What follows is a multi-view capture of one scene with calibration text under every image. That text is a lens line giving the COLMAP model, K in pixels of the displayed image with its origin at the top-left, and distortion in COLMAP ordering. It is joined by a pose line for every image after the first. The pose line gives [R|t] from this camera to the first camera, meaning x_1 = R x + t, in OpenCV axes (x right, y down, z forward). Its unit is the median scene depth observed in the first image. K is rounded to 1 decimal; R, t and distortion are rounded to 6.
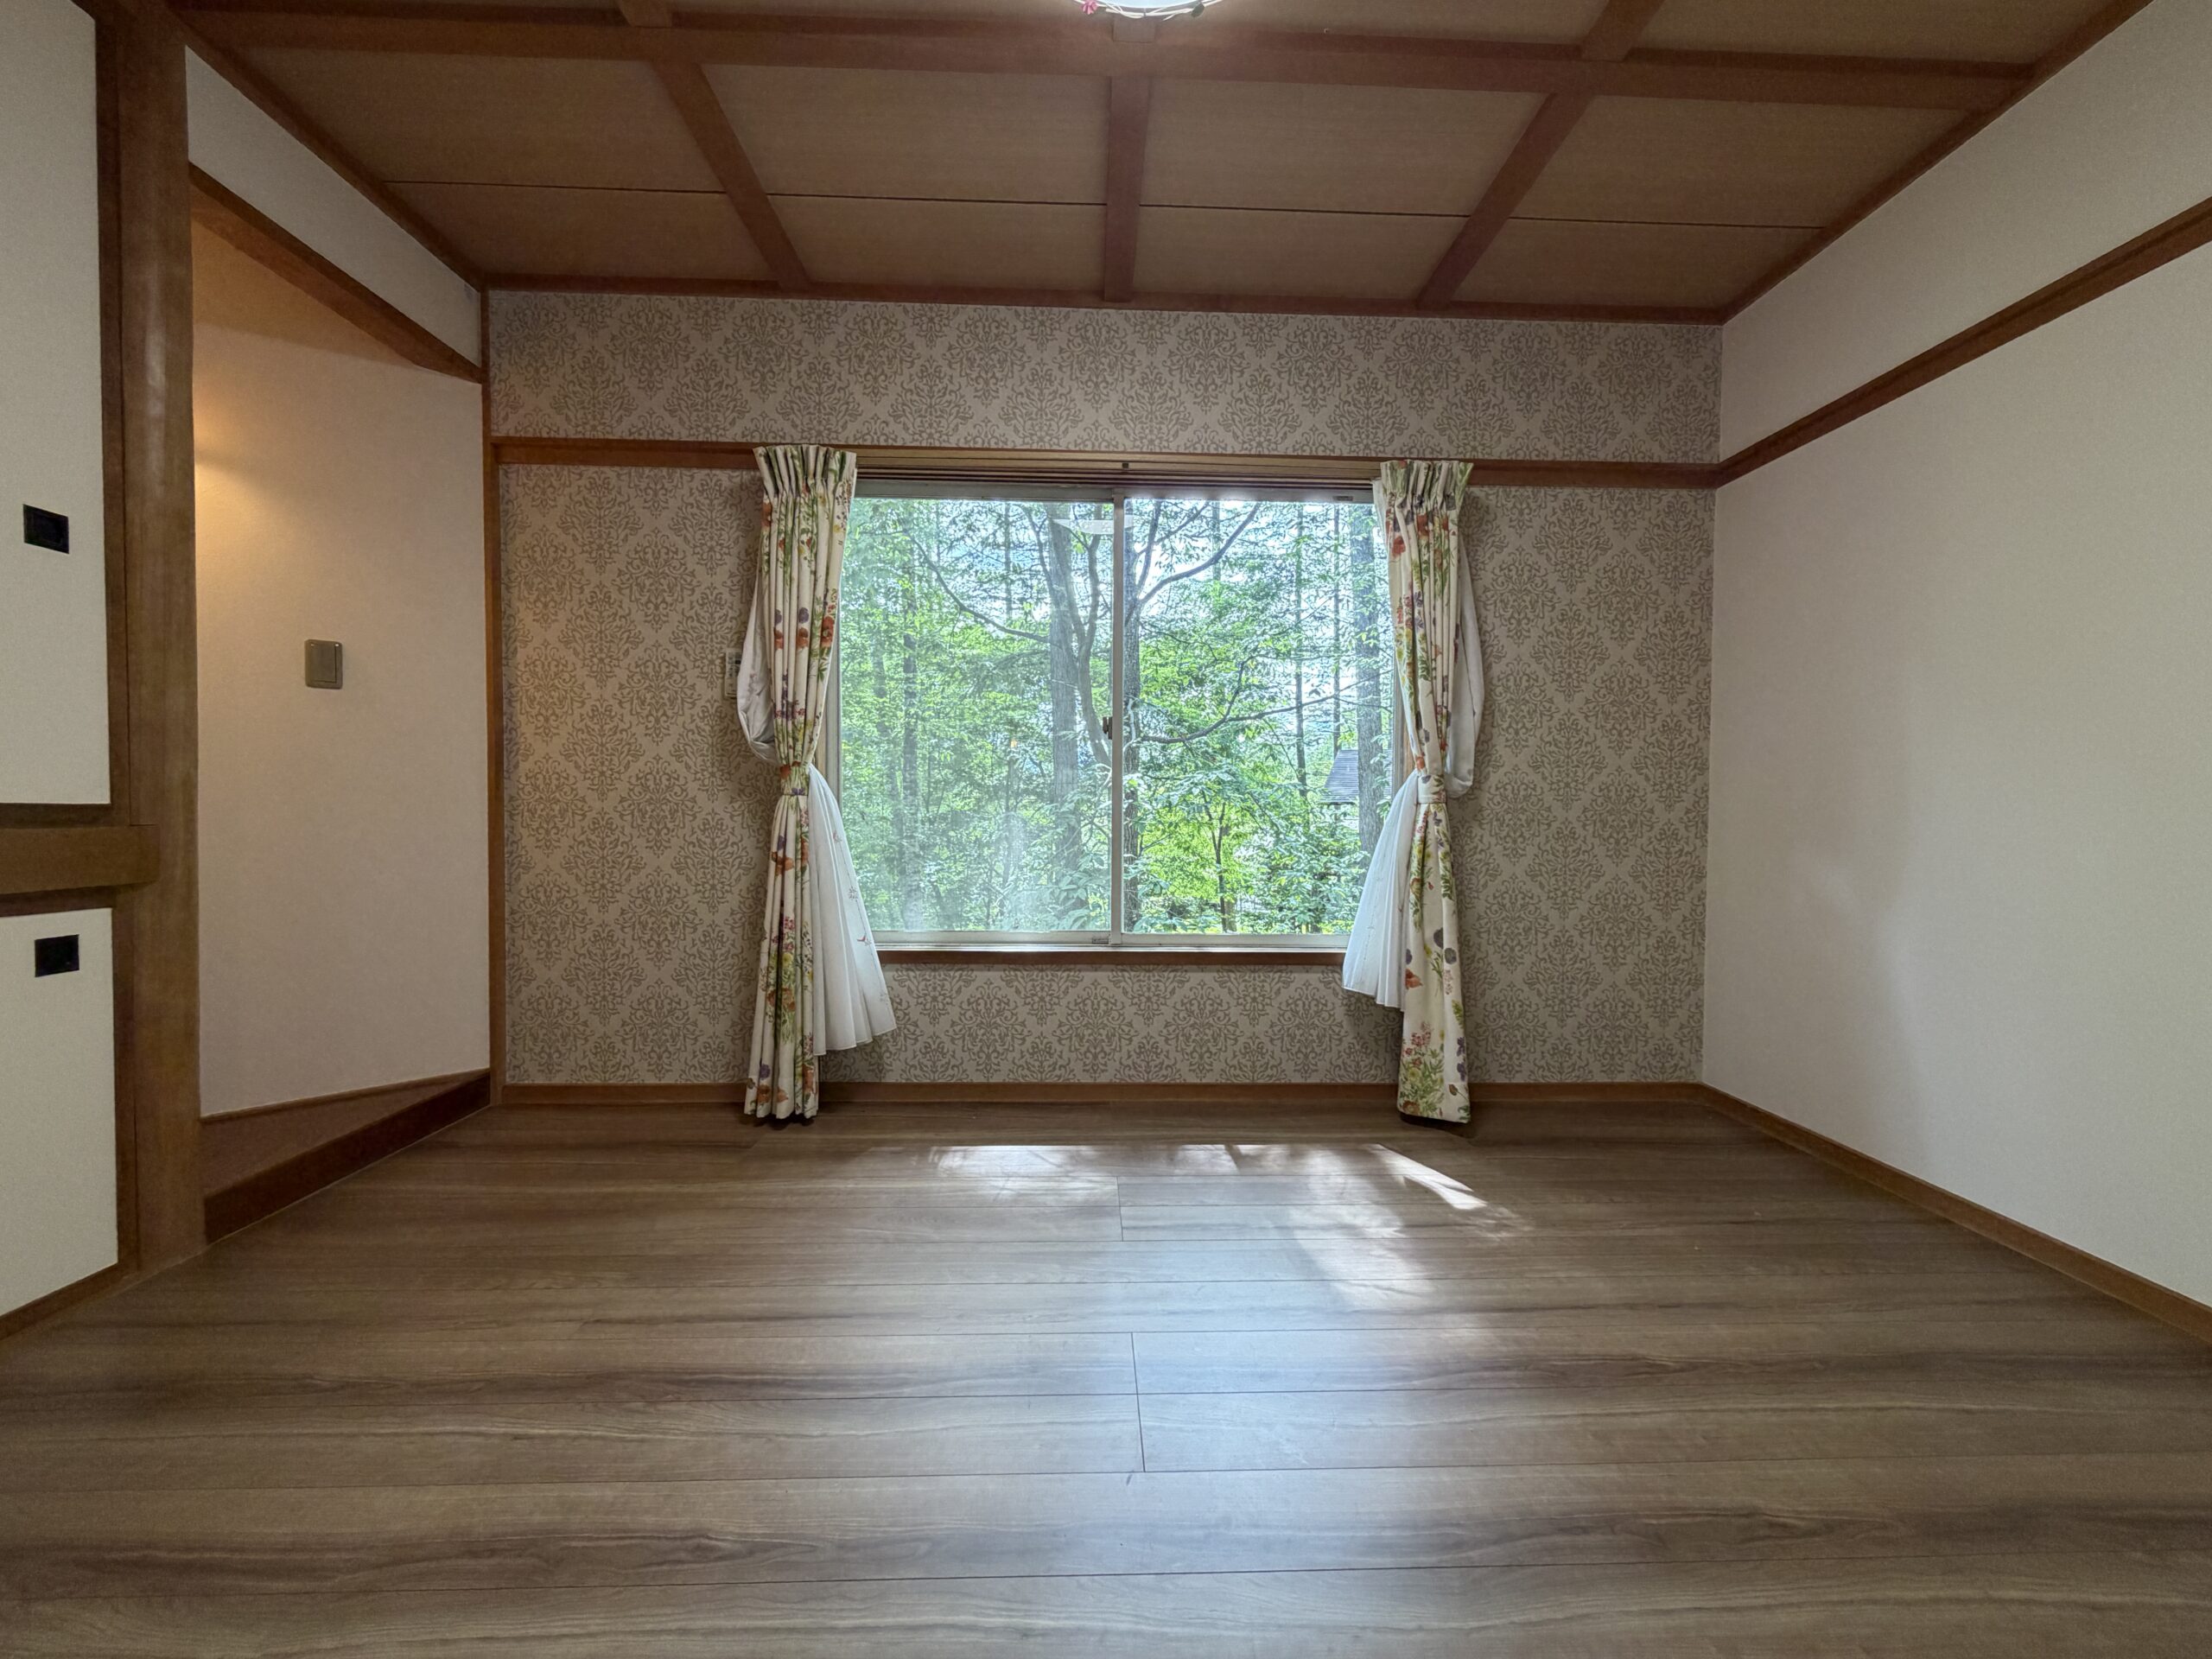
lens RADIAL K [[881.6, 0, 1114.4], [0, 881.6, 838.1], [0, 0, 1]] dist [0.000218, 0.000023]
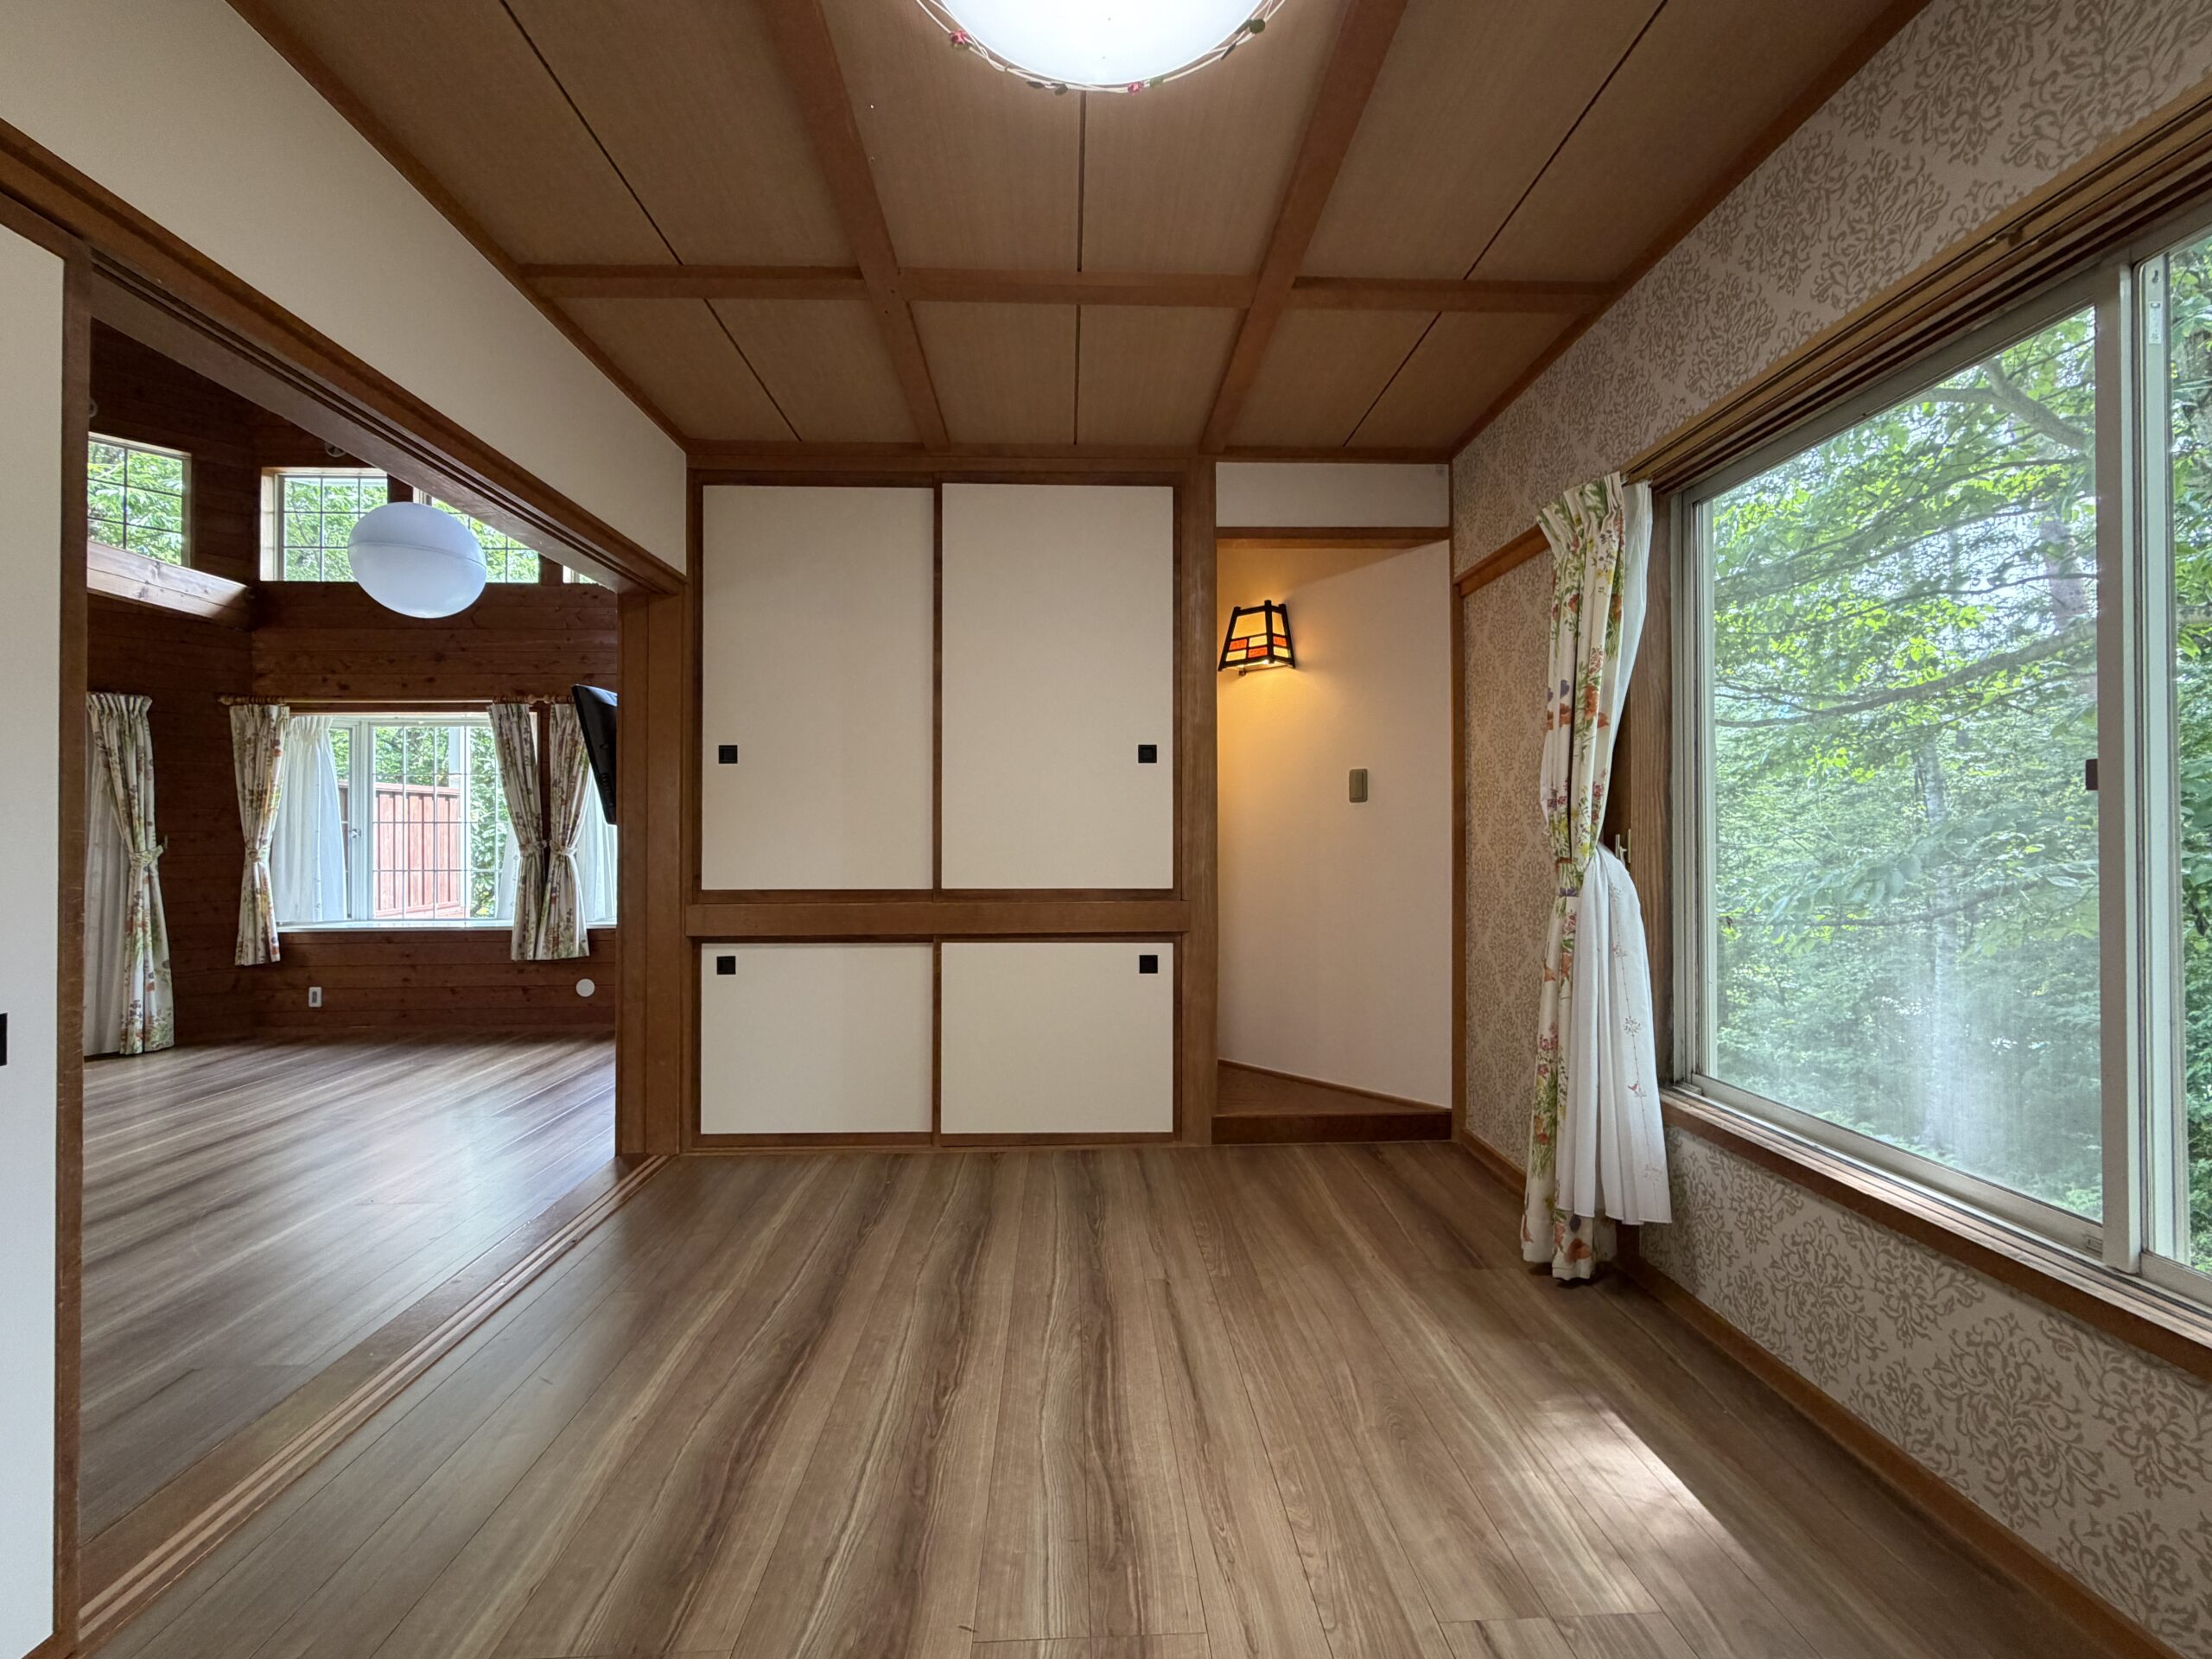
lens RADIAL K [[881.6, 0, 1109.7], [0, 881.6, 825.6], [0, 0, 1]] dist [0.000218, 0.000023]
pose [[0.007522, -0.016872, -0.999829, 0.502662], [-0.029802, 0.999410, -0.017089, -0.089877], [0.999528, 0.029925, 0.007015, 0.551088]]
